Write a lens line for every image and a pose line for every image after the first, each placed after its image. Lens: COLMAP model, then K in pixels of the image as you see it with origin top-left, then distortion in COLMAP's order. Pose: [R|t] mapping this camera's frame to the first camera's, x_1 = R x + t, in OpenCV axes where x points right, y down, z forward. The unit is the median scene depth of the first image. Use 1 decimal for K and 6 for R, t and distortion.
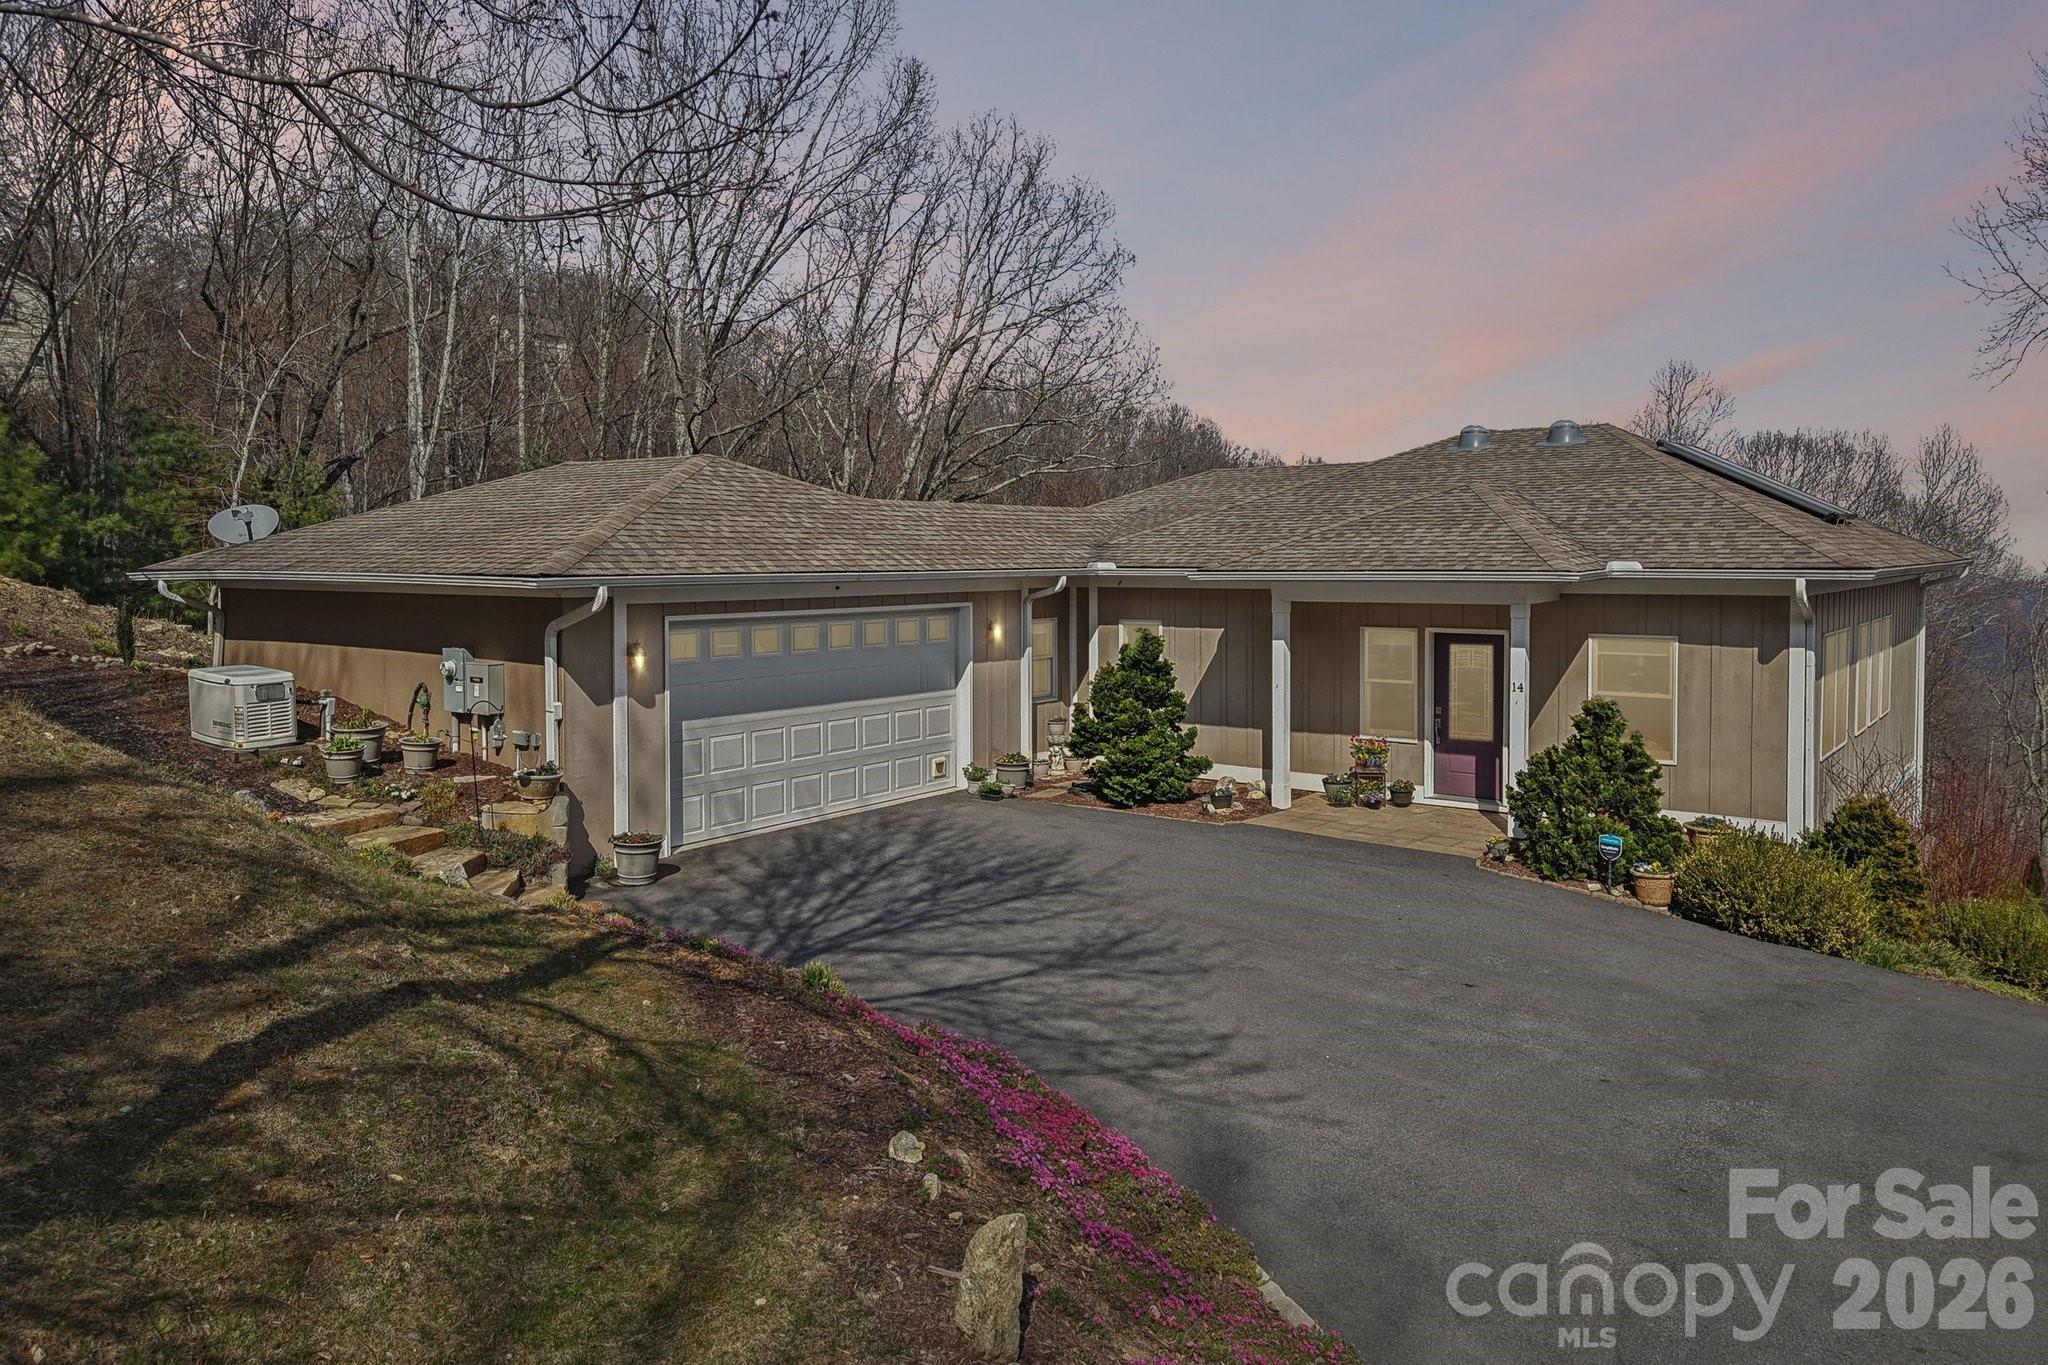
lens RADIAL K [[1379.5, 0, 1023.7], [0, 1379.5, 596.4], [0, 0, 1]] dist [0.024291, -0.003599]
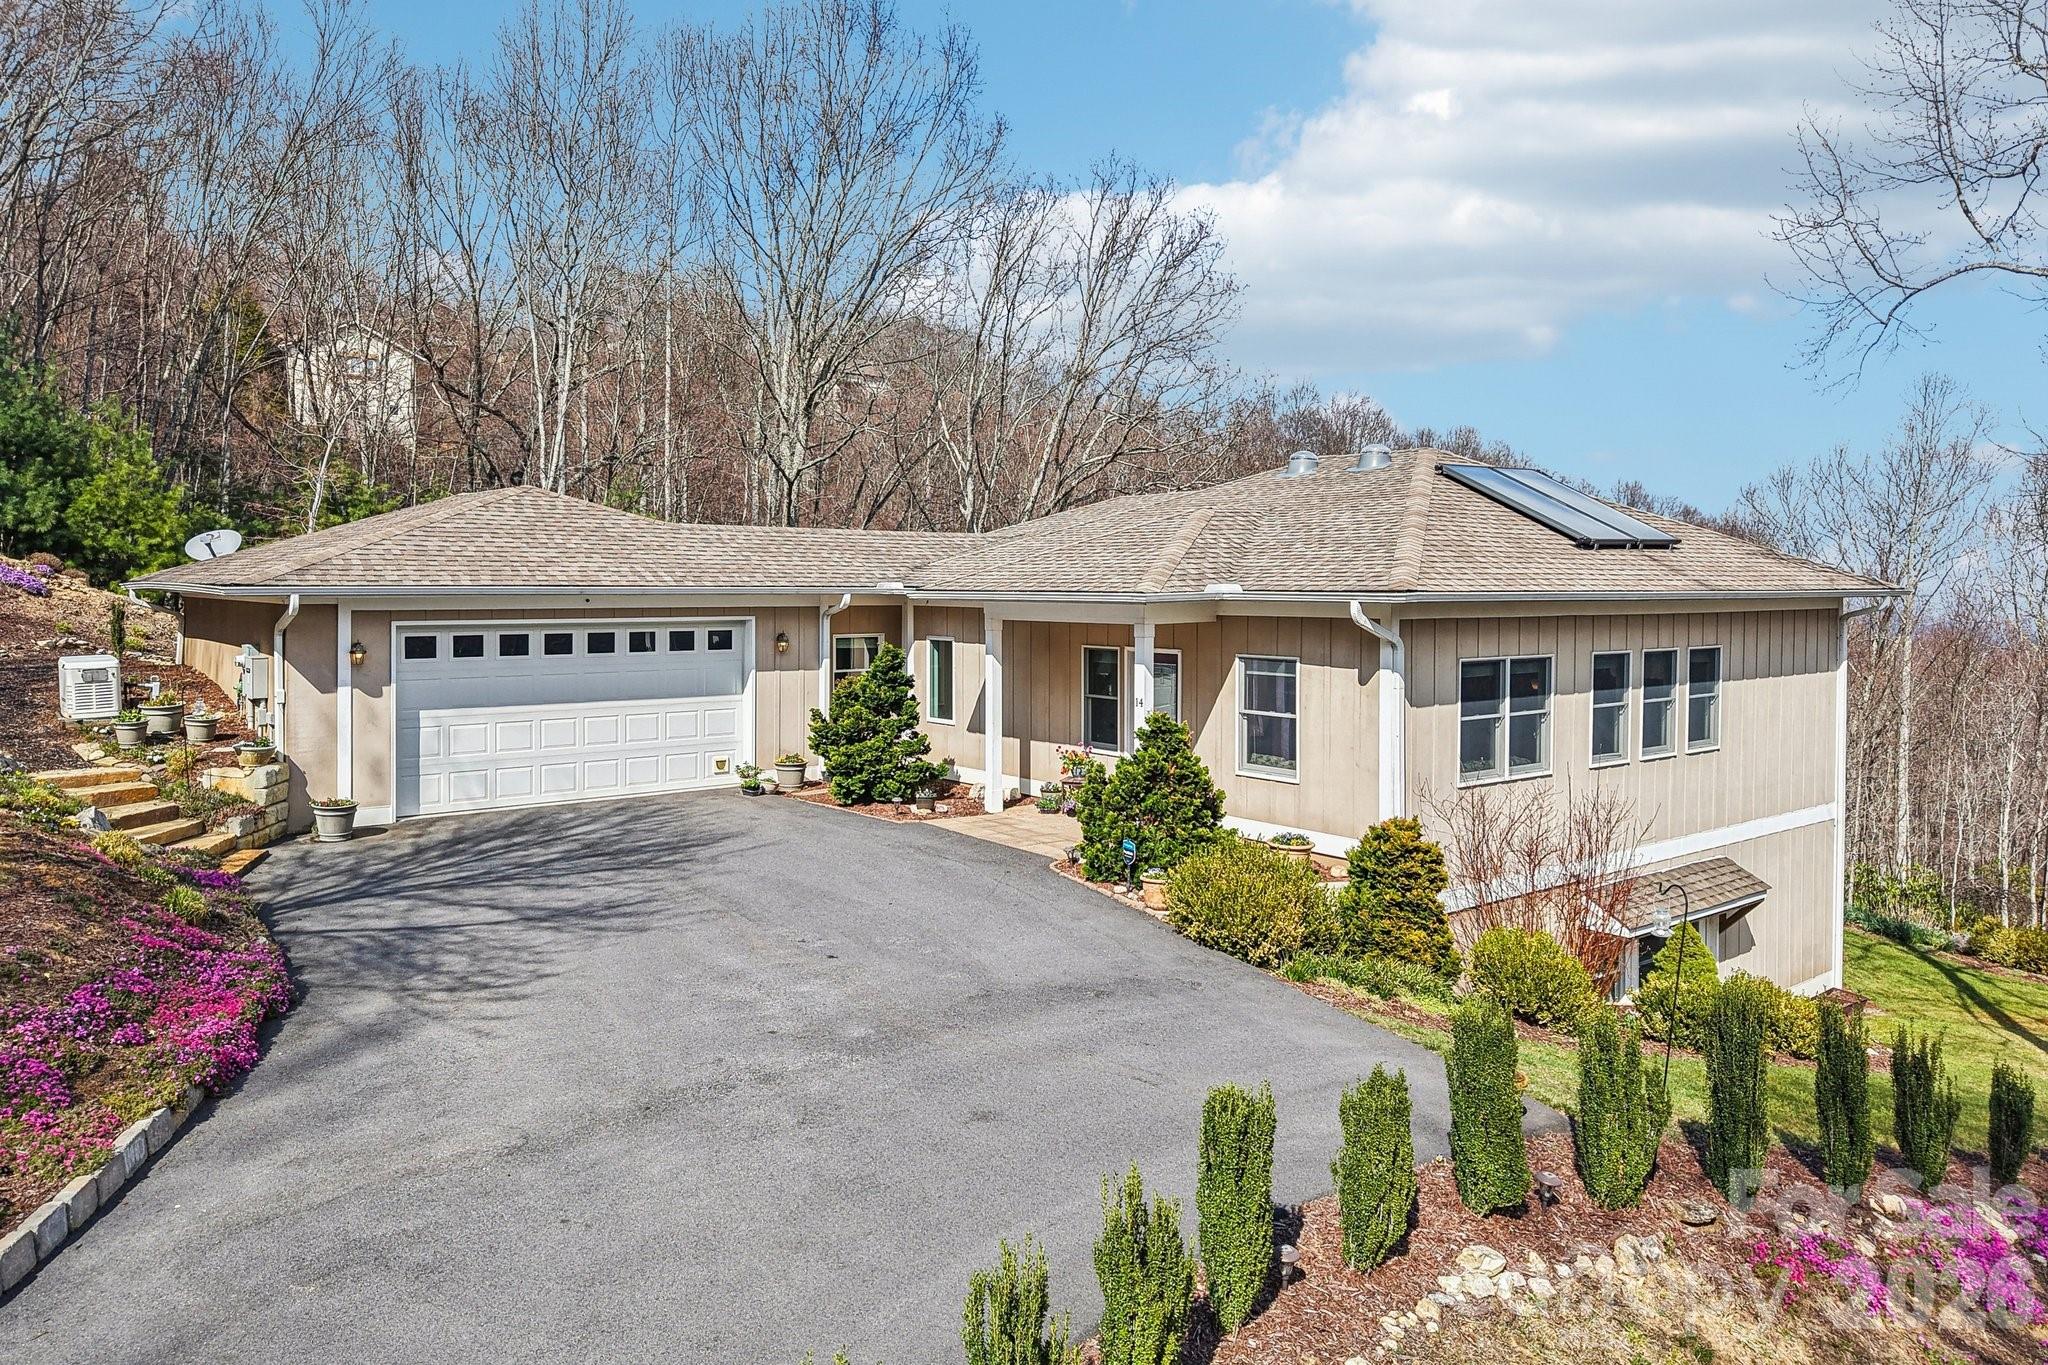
lens RADIAL K [[1379.5, 0, 1023.7], [0, 1379.5, 596.4], [0, 0, 1]] dist [0.024291, -0.003599]
pose [[0.970647, 0.011341, -0.240242, 0.526007], [-0.016057, 0.999715, -0.017681, 0.004715], [0.239973, 0.021019, 0.970552, -0.035512]]
